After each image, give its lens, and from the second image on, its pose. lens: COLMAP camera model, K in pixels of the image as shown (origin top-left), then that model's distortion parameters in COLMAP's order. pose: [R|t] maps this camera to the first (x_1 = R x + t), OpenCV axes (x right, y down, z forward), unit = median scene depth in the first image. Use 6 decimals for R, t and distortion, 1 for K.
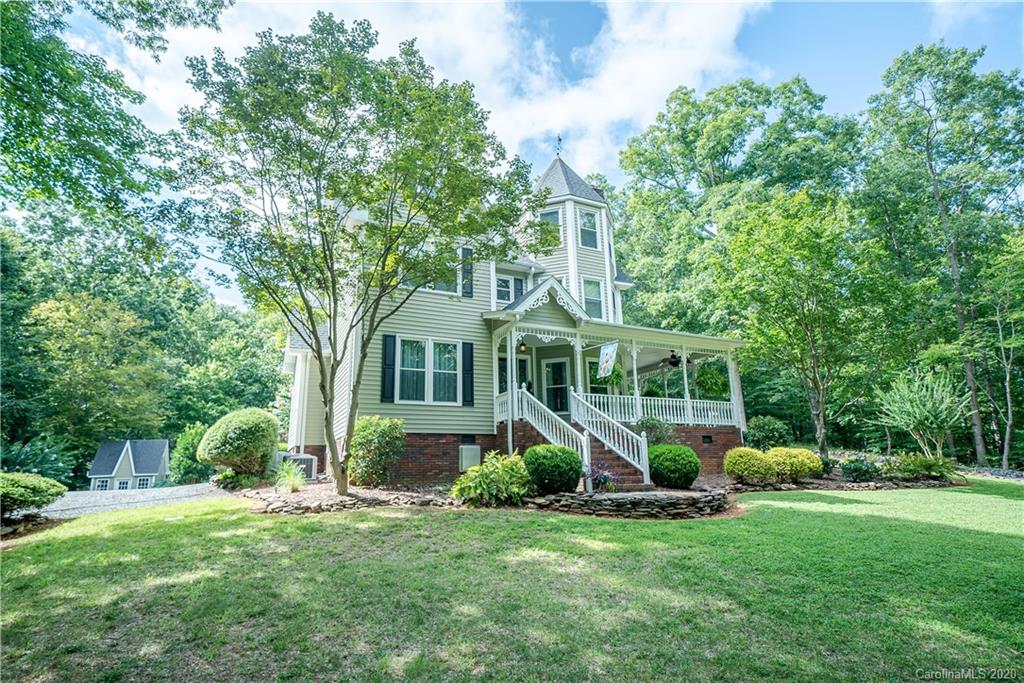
lens RADIAL K [[508.8, 0, 512.0], [0, 508.8, 341.5], [0, 0, 1]] dist [0.003836, 0.000361]
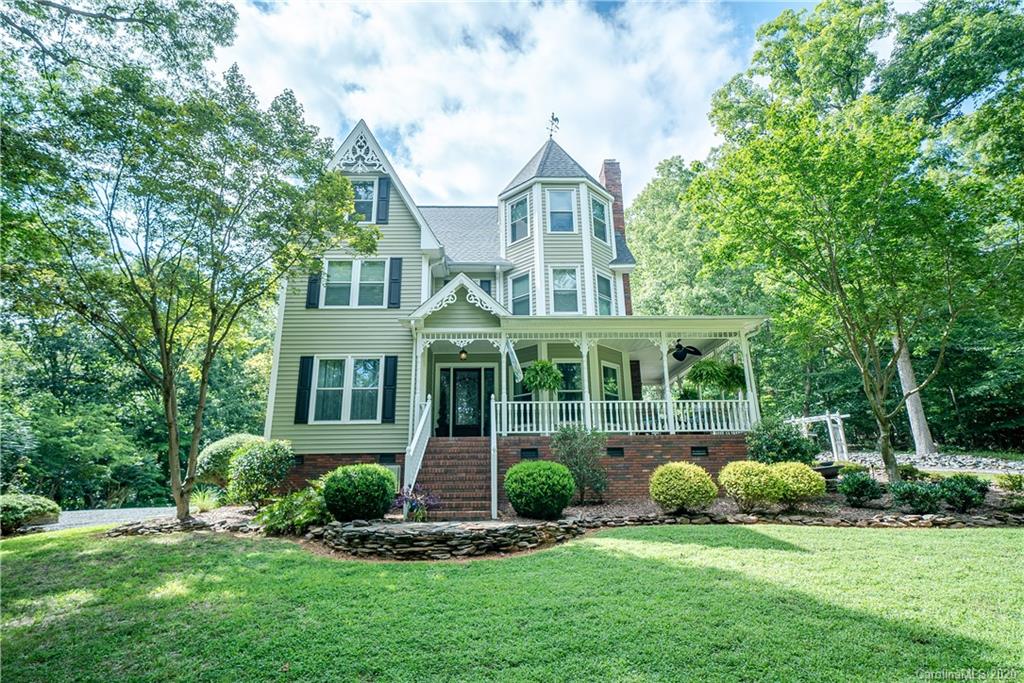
lens RADIAL K [[508.8, 0, 512.0], [0, 508.8, 341.5], [0, 0, 1]] dist [0.003836, 0.000361]
pose [[0.912793, -0.112274, -0.392687, 0.504094], [0.098802, 0.993618, -0.054425, 0.050241], [0.396291, 0.010881, 0.918060, 0.224176]]
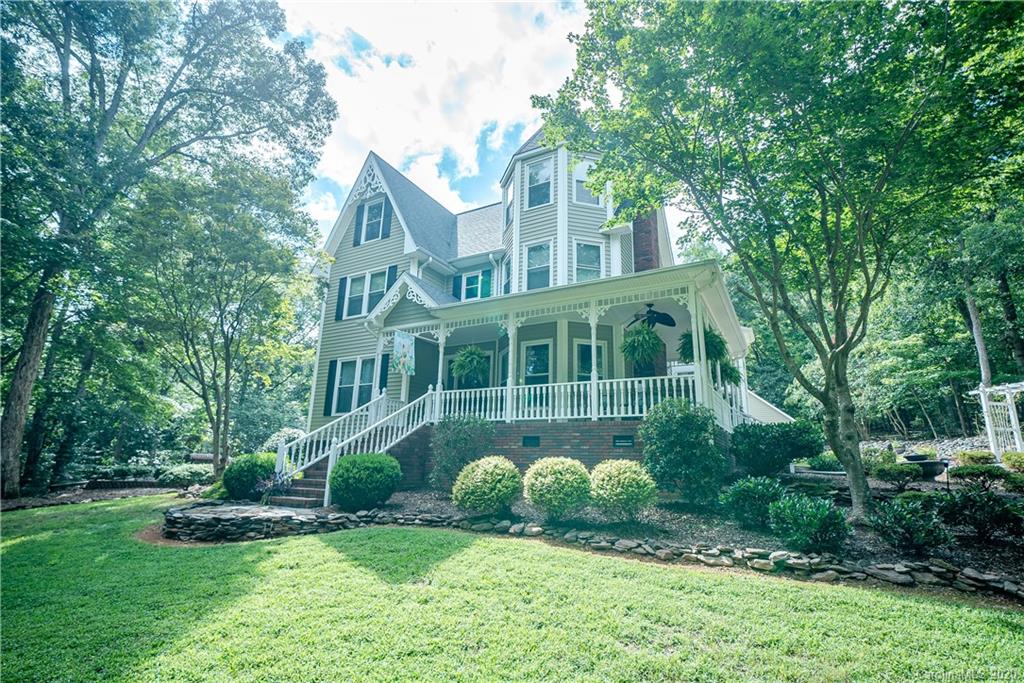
lens RADIAL K [[476.6, 0, 512.0], [0, 476.6, 341.5], [0, 0, 1]] dist [-0.000515, -0.000013]
pose [[0.578278, -0.172815, -0.797326, 0.898425], [0.174380, 0.980904, -0.086131, 0.112667], [0.796986, -0.089230, 0.597371, 0.628196]]
